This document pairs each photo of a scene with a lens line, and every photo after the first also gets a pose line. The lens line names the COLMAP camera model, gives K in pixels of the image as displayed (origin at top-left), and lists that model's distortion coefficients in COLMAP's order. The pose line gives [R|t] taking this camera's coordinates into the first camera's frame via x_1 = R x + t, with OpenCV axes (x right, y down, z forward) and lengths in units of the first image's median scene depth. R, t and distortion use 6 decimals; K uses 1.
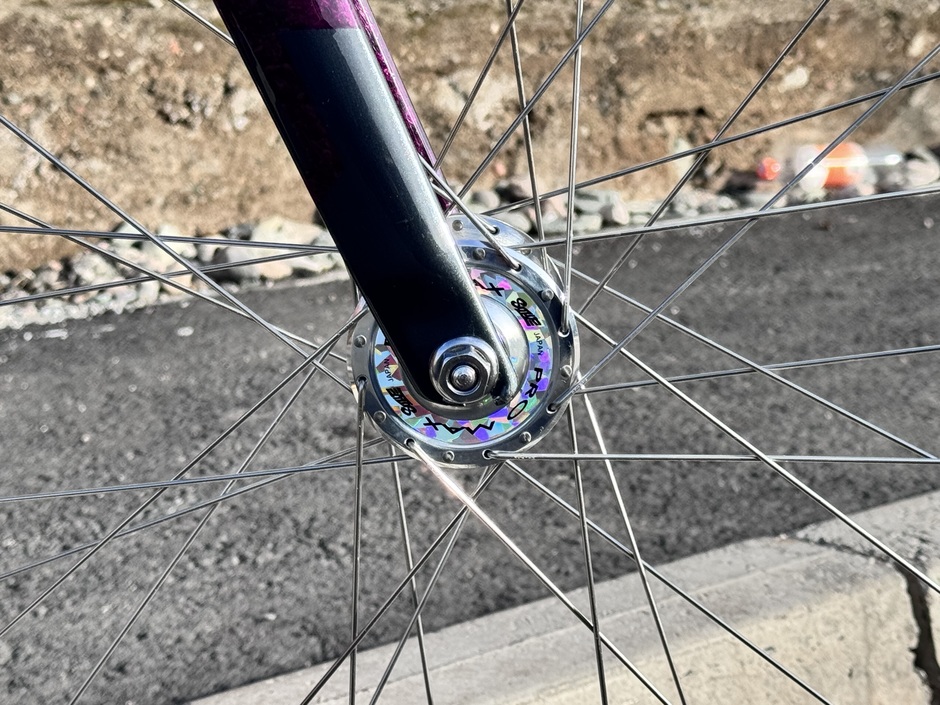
lens RADIAL K [[2125.6, 0, 470.9], [0, 2125.6, 353.7], [0, 0, 1]] dist [0.303454, 0.000000]
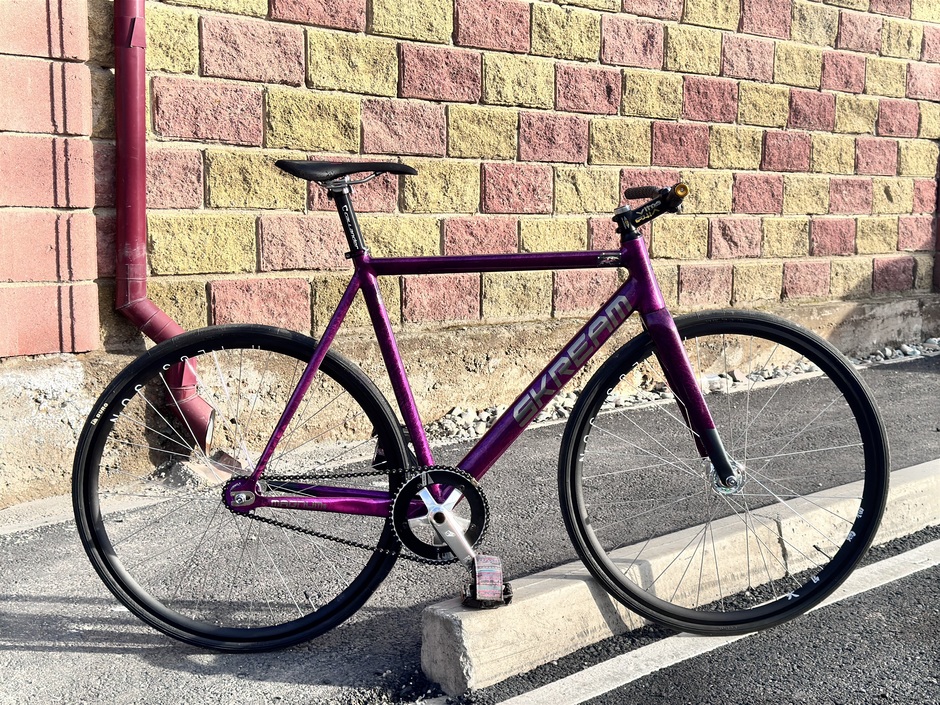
lens RADIAL K [[1223.3, 0, 468.8], [0, 1223.3, 352.1], [0, 0, 1]] dist [0.120632, 0.000000]
pose [[0.999111, 0.018280, 0.037985, -0.200737], [-0.015676, 0.997578, -0.067774, -0.024747], [-0.039131, 0.067118, 0.996977, -0.577307]]
